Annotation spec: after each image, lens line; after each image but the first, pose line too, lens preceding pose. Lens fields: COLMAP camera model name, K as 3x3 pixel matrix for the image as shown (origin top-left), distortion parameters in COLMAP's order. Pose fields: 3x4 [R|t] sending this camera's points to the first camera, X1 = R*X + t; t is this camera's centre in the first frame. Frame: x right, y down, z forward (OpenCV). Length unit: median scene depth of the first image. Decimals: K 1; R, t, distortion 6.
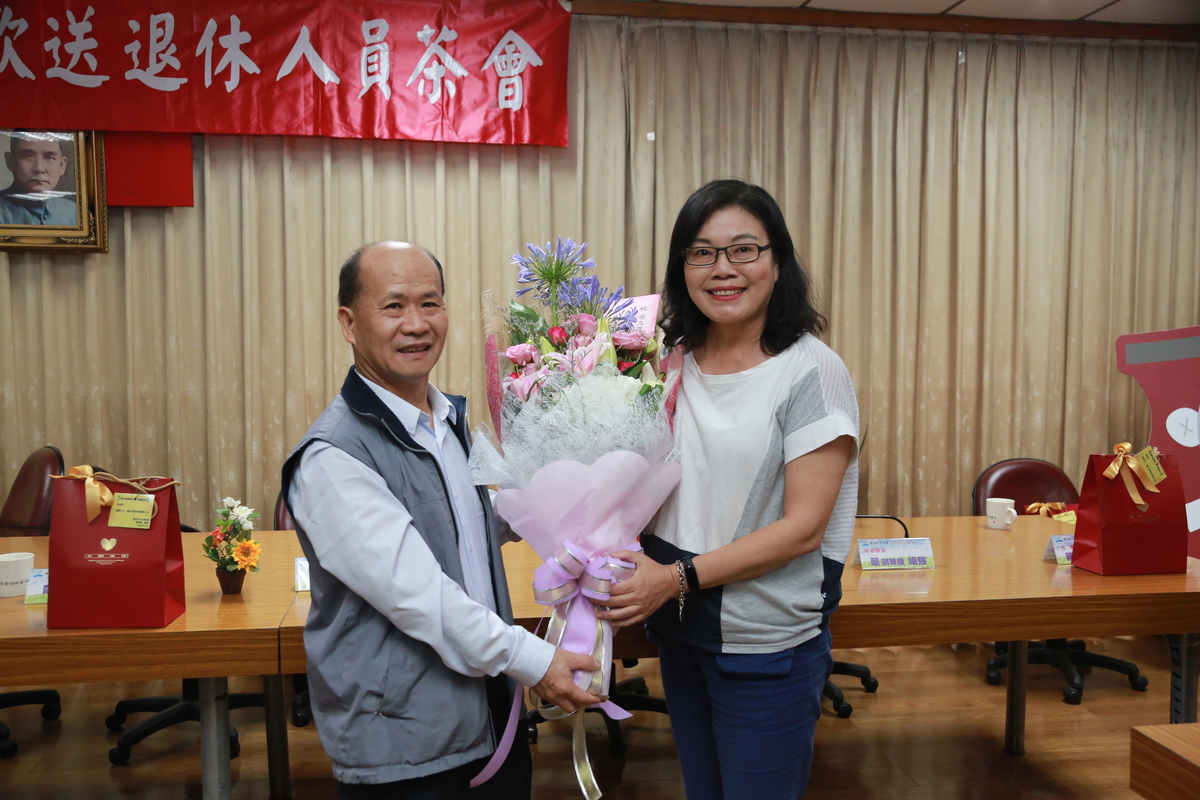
lens RADIAL K [[1048.0, 0, 600.5], [0, 1048.0, 414.0], [0, 0, 1]] dist [-0.053290, 0.098261]
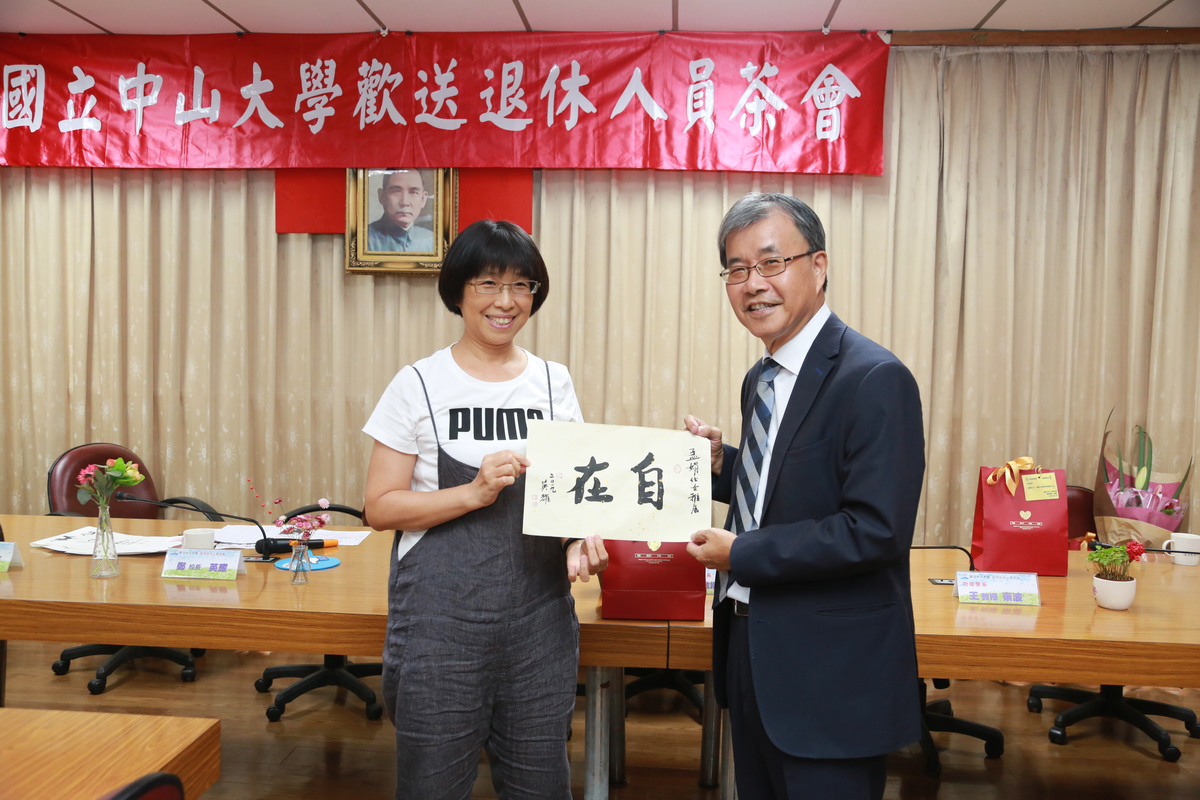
lens RADIAL K [[1035.2, 0, 597.7], [0, 1035.2, 406.8], [0, 0, 1]] dist [-0.051932, 0.090498]
pose [[0.975729, 0.030162, -0.216895, -0.079637], [-0.033961, 0.999328, -0.013810, -0.004541], [0.216332, 0.020841, 0.976097, -0.044780]]
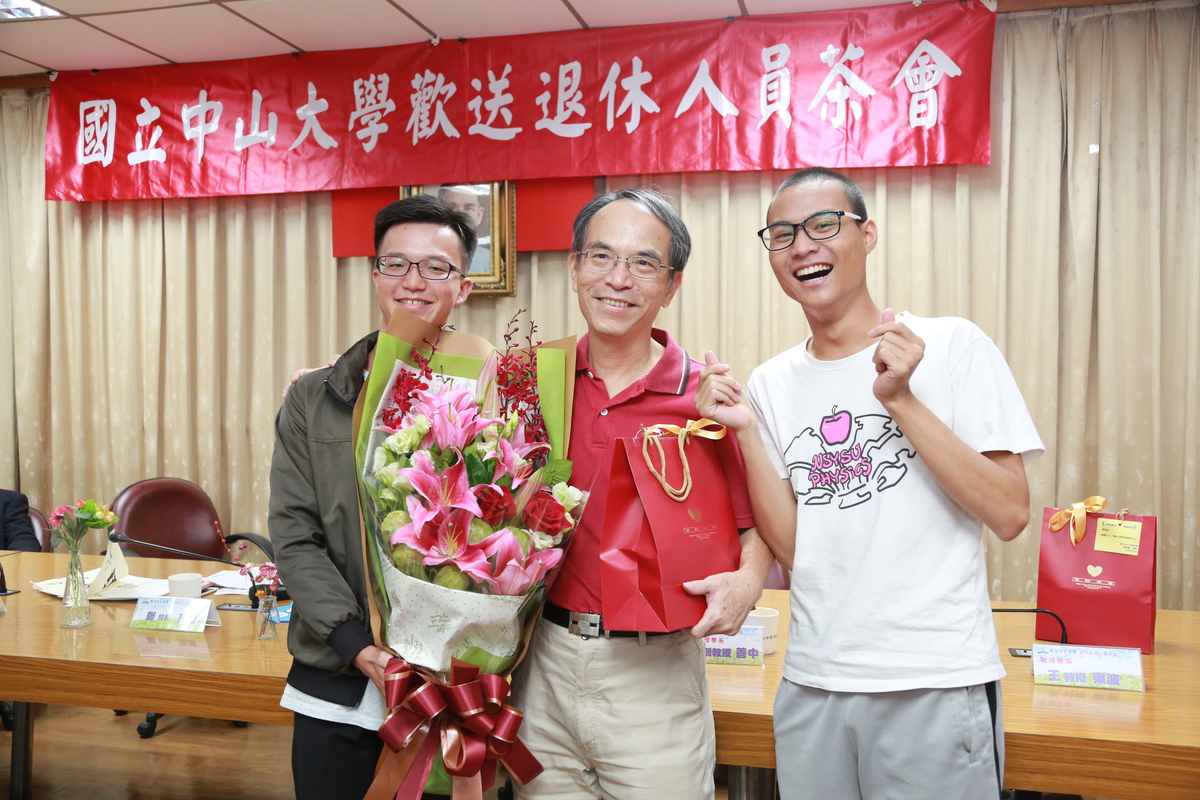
lens RADIAL K [[1052.3, 0, 596.1], [0, 1052.3, 406.5], [0, 0, 1]] dist [-0.048278, 0.094457]
pose [[0.925289, 0.012180, -0.379067, -0.001968], [-0.026570, 0.999110, -0.032755, -0.013287], [0.378331, 0.040380, 0.924789, 0.065788]]
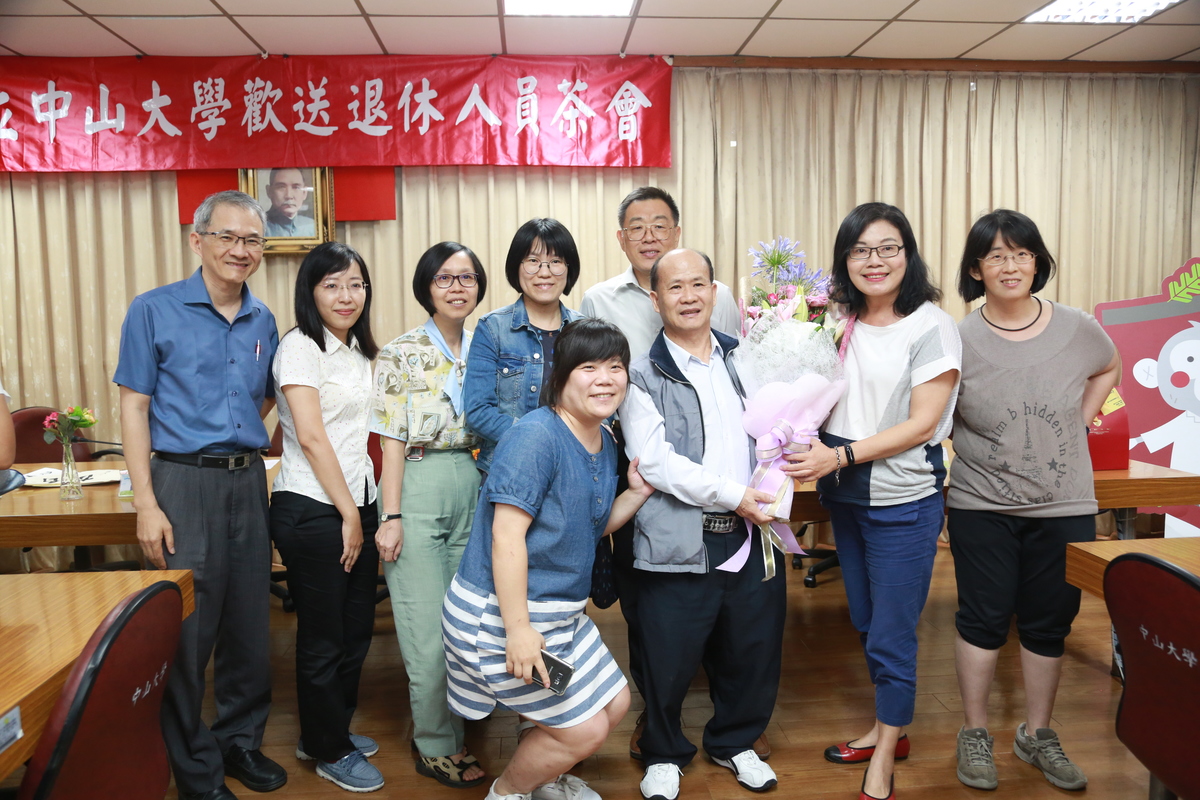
lens RADIAL K [[917.8, 0, 605.4], [0, 917.8, 408.5], [0, 0, 1]] dist [-0.091928, 0.081015]
pose [[0.997805, -0.010675, -0.065360, -0.042895], [0.012557, 0.999516, 0.028461, 0.016379], [0.065025, -0.029219, 0.997456, -0.169988]]
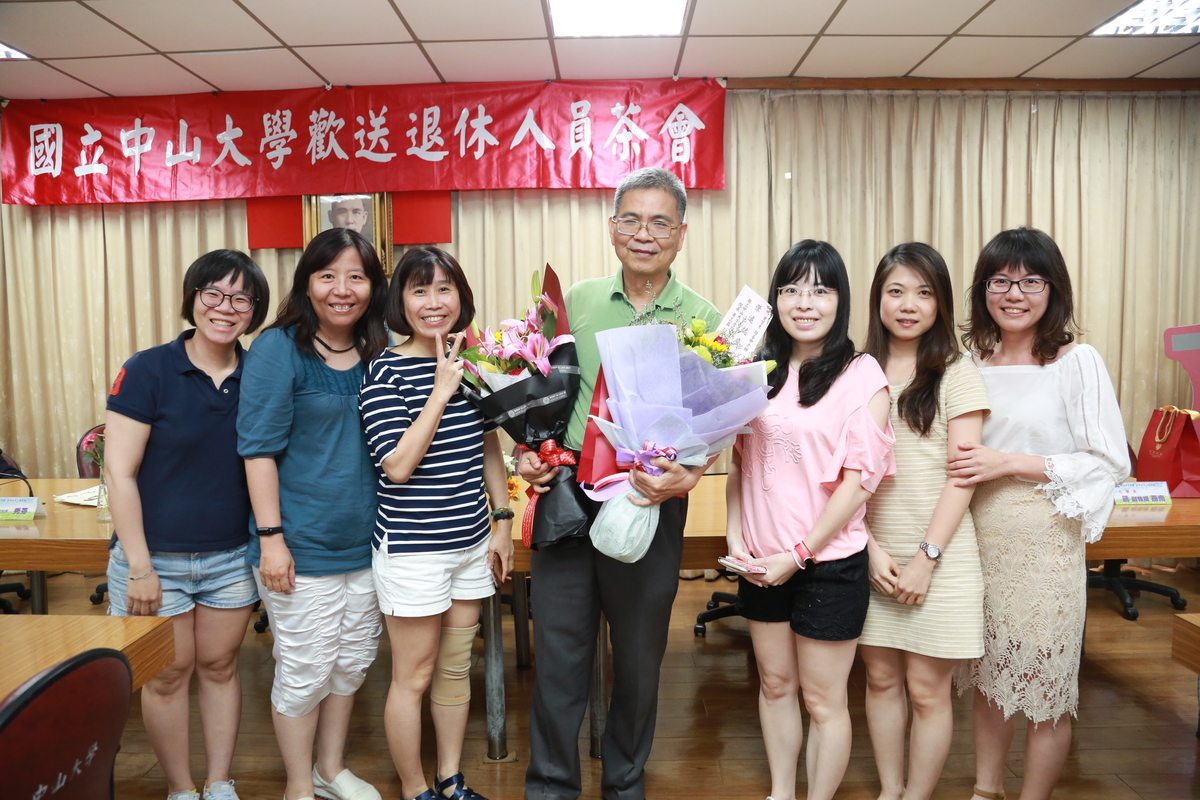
lens RADIAL K [[830.5, 0, 598.9], [0, 830.5, 409.7], [0, 0, 1]] dist [-0.124941, 0.074955]
pose [[0.987771, -0.000729, -0.155909, -0.027056], [0.003171, 0.999876, 0.015416, 0.005946], [0.155879, -0.015722, 0.987651, -0.050967]]
